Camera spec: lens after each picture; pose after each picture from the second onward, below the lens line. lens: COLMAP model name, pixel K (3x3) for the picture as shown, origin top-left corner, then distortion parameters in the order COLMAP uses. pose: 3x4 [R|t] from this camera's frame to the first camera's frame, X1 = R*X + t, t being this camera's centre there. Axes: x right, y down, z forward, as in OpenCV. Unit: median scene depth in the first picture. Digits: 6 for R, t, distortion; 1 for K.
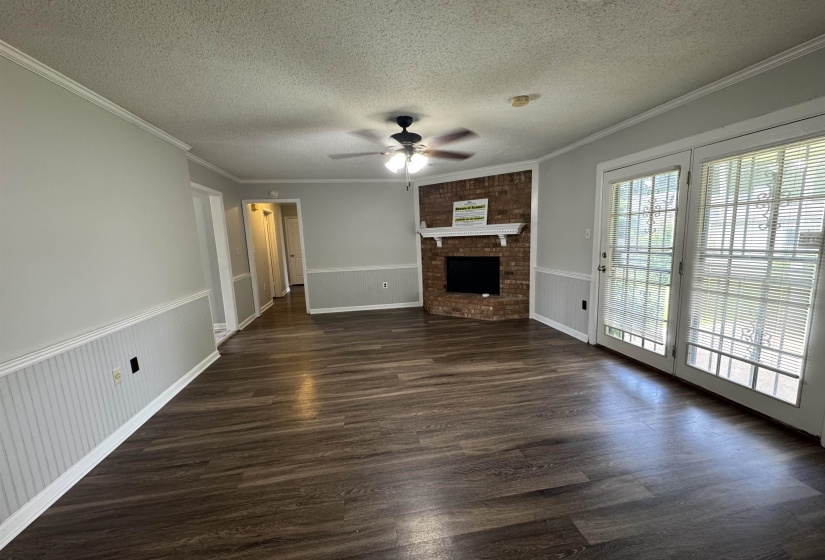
lens RADIAL K [[328.3, 0, 411.1], [0, 328.3, 289.9], [0, 0, 1]] dist [-0.000577, -0.000731]
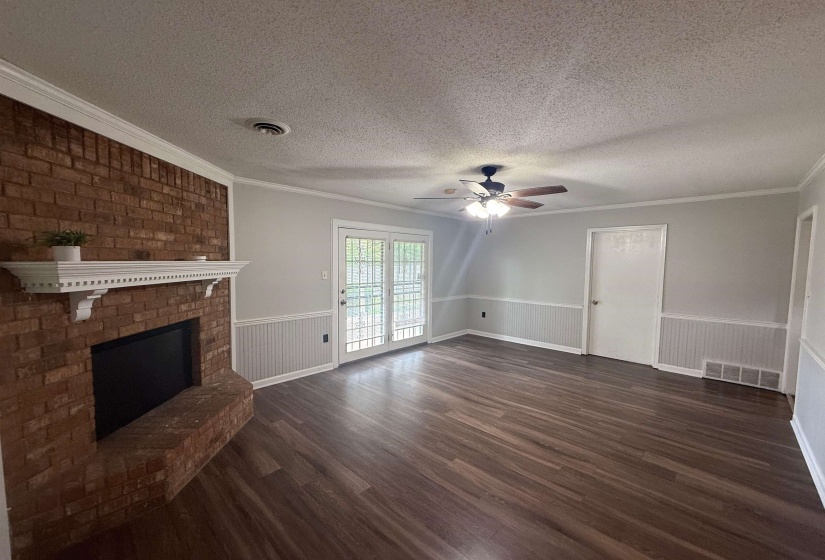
lens RADIAL K [[328.3, 0, 411.1], [0, 328.3, 289.9], [0, 0, 1]] dist [-0.000577, -0.000731]
pose [[-0.590291, -0.039611, 0.806218, -0.590257], [0.139208, 0.978834, 0.150016, -0.267217], [-0.795096, 0.200785, -0.572283, 1.516452]]
